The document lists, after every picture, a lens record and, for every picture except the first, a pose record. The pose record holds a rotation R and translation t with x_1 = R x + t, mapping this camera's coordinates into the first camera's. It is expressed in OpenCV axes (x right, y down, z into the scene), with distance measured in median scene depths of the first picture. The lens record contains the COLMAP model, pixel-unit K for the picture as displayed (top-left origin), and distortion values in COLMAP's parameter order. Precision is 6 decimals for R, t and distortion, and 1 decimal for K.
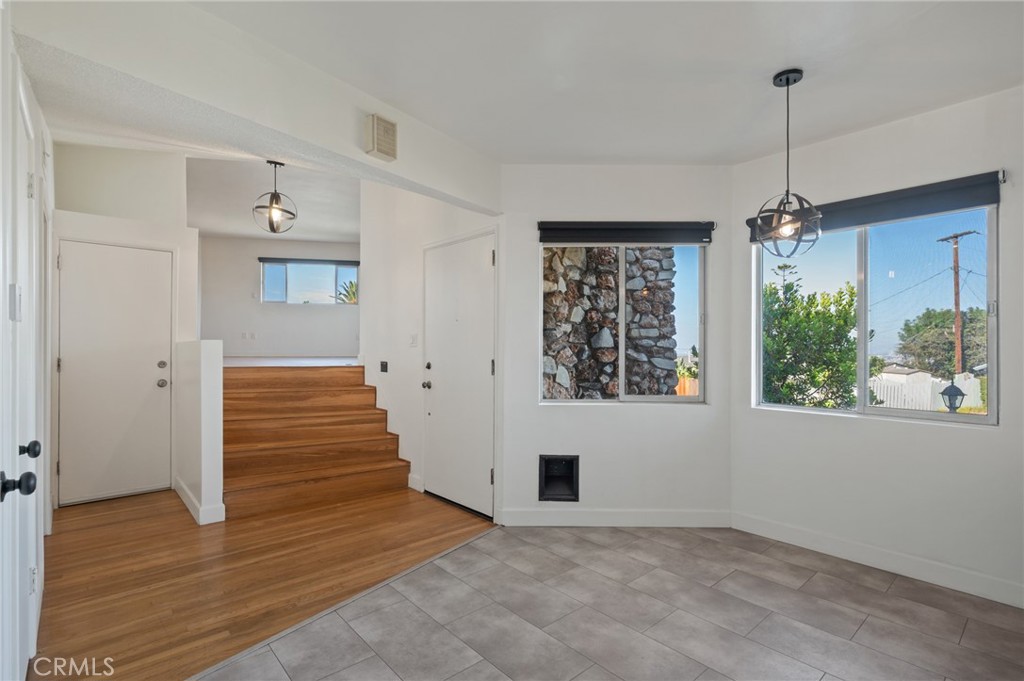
lens RADIAL K [[490.7, 0, 512.9], [0, 490.7, 350.6], [0, 0, 1]] dist [0.000259, 0.000175]
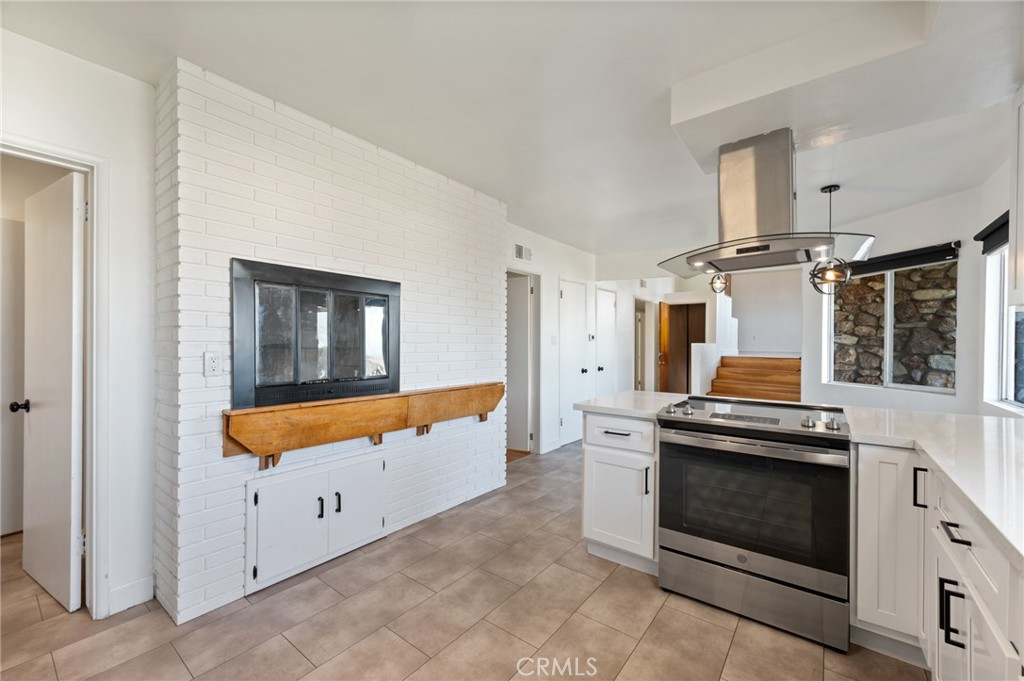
lens RADIAL K [[410.1, 0, 512.0], [0, 410.1, 340.5], [0, 0, 1]] dist [0.000932, 0.000057]
pose [[0.187751, -0.011862, -0.982145, 1.401026], [-0.005849, 0.999896, -0.013195, -0.004973], [0.982199, 0.008222, 0.187662, -0.276679]]
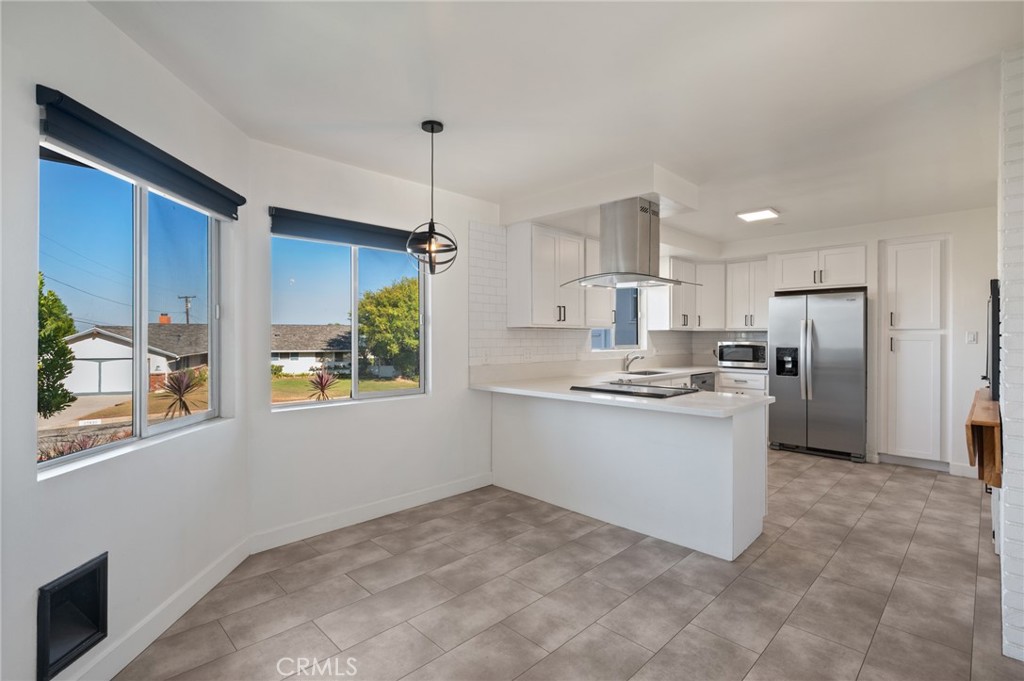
lens RADIAL K [[478.1, 0, 517.9], [0, 478.1, 336.7], [0, 0, 1]] dist [-0.000438, 0.000117]
pose [[-0.065554, -0.003712, 0.997842, -0.511206], [-0.000586, 0.999993, 0.003681, -0.033565], [-0.997849, -0.000343, -0.065556, 0.696868]]
